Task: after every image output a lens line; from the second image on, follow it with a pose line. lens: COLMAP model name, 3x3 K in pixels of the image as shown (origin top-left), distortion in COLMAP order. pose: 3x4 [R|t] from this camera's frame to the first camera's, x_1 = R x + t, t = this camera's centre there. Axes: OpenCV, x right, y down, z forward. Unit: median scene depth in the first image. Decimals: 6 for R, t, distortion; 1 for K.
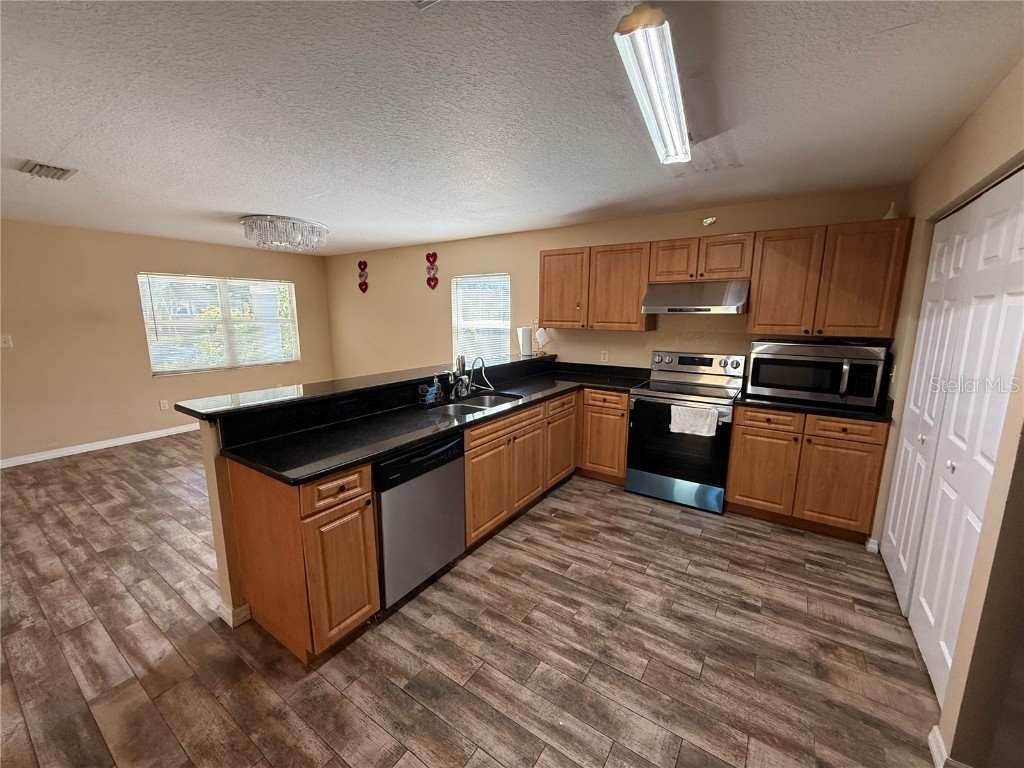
lens RADIAL K [[408.8, 0, 510.4], [0, 408.8, 384.0], [0, 0, 1]] dist [-0.000225, -0.000204]
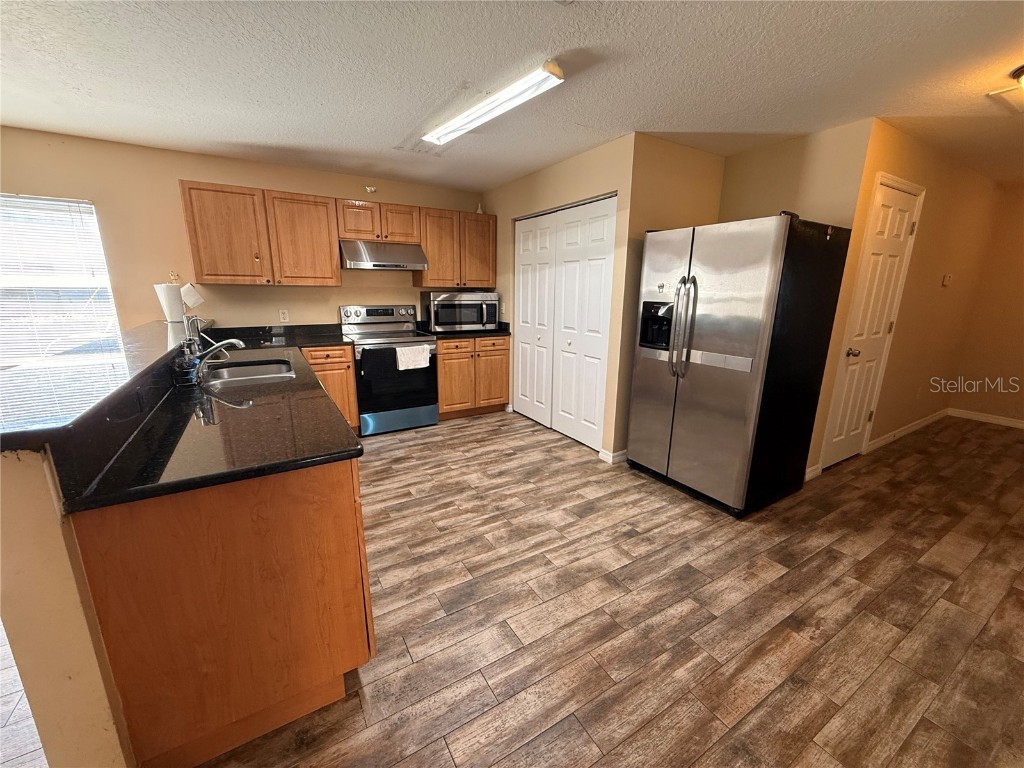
lens RADIAL K [[408.8, 0, 510.4], [0, 408.8, 384.0], [0, 0, 1]] dist [-0.000225, -0.000204]
pose [[0.421802, -0.207680, 0.882583, -0.644825], [0.147821, 0.976141, 0.159050, 0.017893], [-0.894557, 0.063377, 0.442438, 0.230395]]
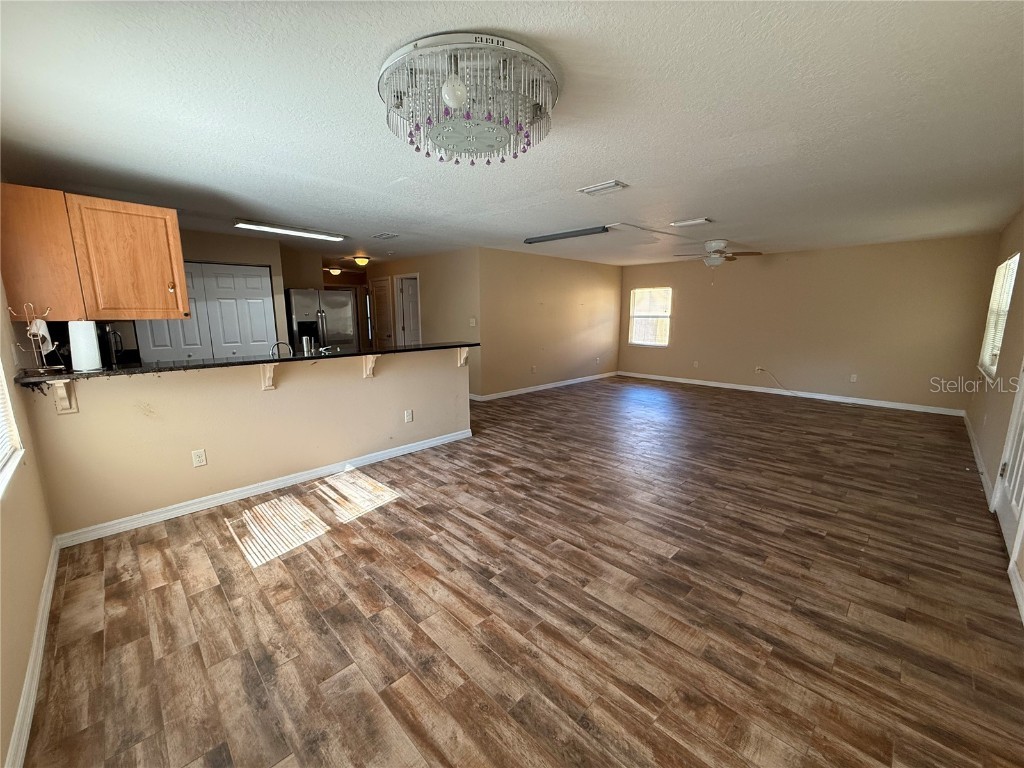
lens RADIAL K [[408.8, 0, 510.4], [0, 408.8, 384.0], [0, 0, 1]] dist [-0.000225, -0.000204]
pose [[-0.980757, -0.035220, 0.192029, -1.094139], [0.032572, 0.940289, 0.338814, -0.382224], [-0.192496, 0.338549, -0.921048, 2.397817]]
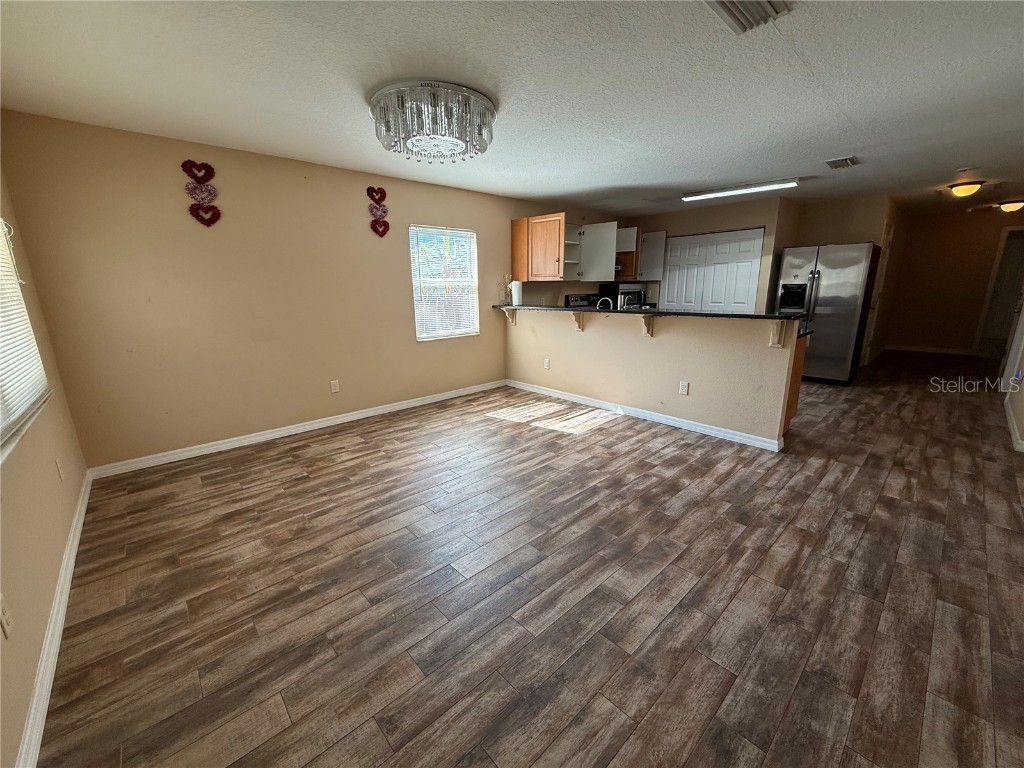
lens RADIAL K [[408.8, 0, 510.4], [0, 408.8, 384.0], [0, 0, 1]] dist [-0.000225, -0.000204]
pose [[0.233257, -0.235078, 0.943573, -1.919608], [0.183089, 0.963602, 0.194808, -0.144550], [-0.955023, 0.127317, 0.267807, 1.236667]]
